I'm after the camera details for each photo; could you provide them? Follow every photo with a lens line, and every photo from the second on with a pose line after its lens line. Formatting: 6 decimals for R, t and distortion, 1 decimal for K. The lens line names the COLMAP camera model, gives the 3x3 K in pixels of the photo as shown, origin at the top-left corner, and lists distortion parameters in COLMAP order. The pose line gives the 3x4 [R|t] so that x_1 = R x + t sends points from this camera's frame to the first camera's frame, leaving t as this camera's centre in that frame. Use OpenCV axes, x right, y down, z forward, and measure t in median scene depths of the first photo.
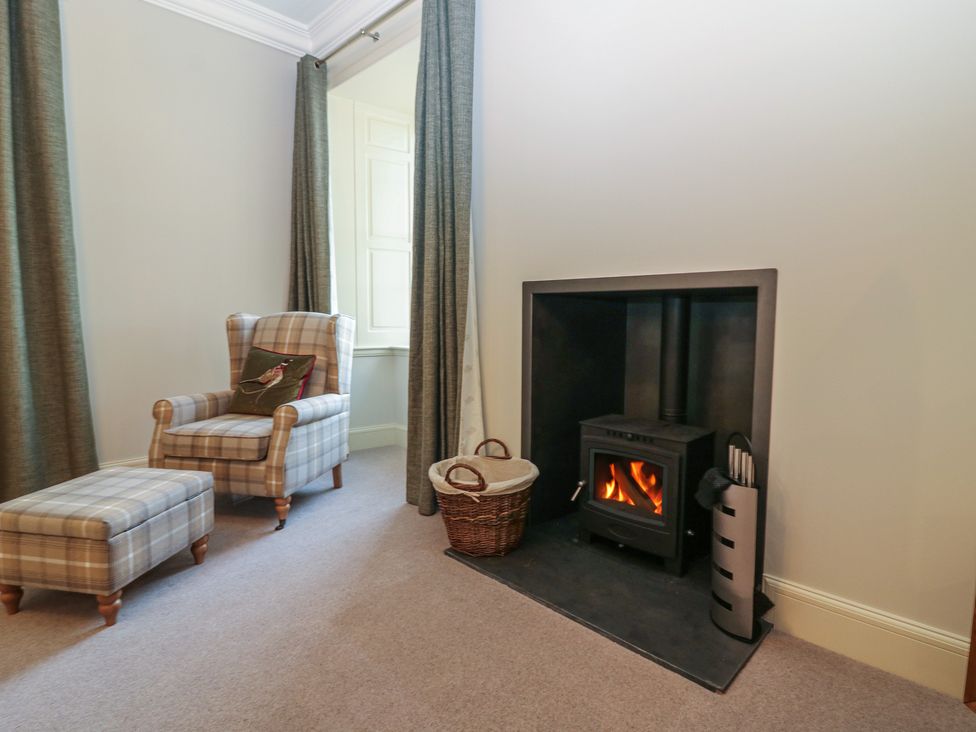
lens RADIAL K [[522.0, 0, 487.9], [0, 522.0, 363.0], [0, 0, 1]] dist [-0.002770, -0.008592]
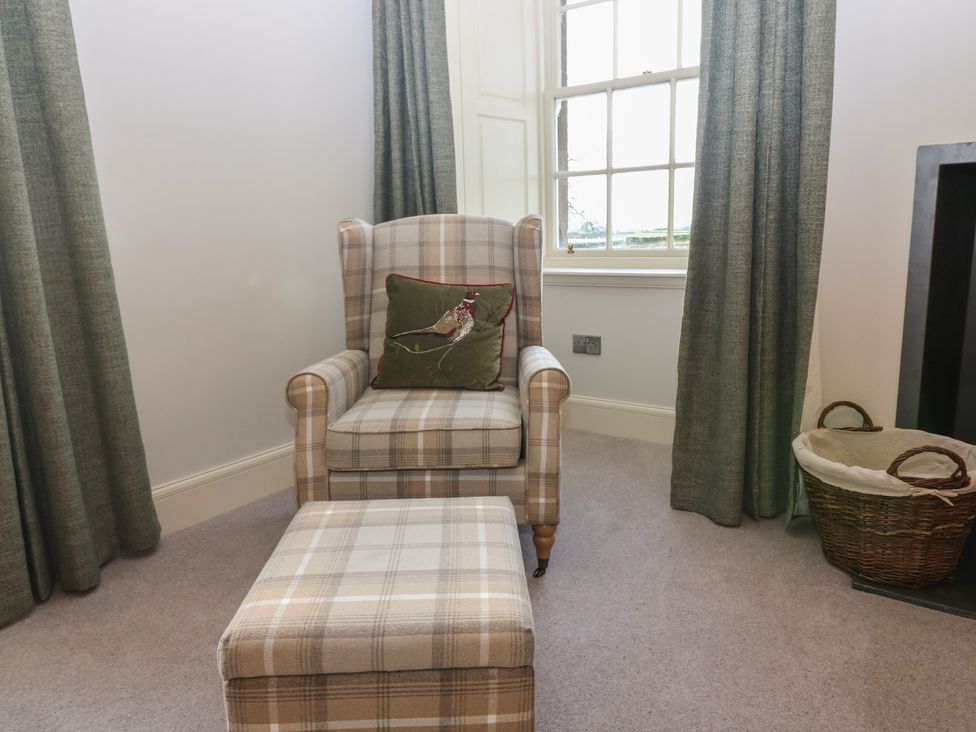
lens RADIAL K [[668.3, 0, 486.7], [0, 668.3, 363.9], [0, 0, 1]] dist [0.009615, -0.002083]
pose [[0.985747, -0.059437, 0.157388, -0.551369], [0.044163, 0.994125, 0.098823, -0.000889], [-0.162337, -0.090464, 0.982580, 0.269477]]
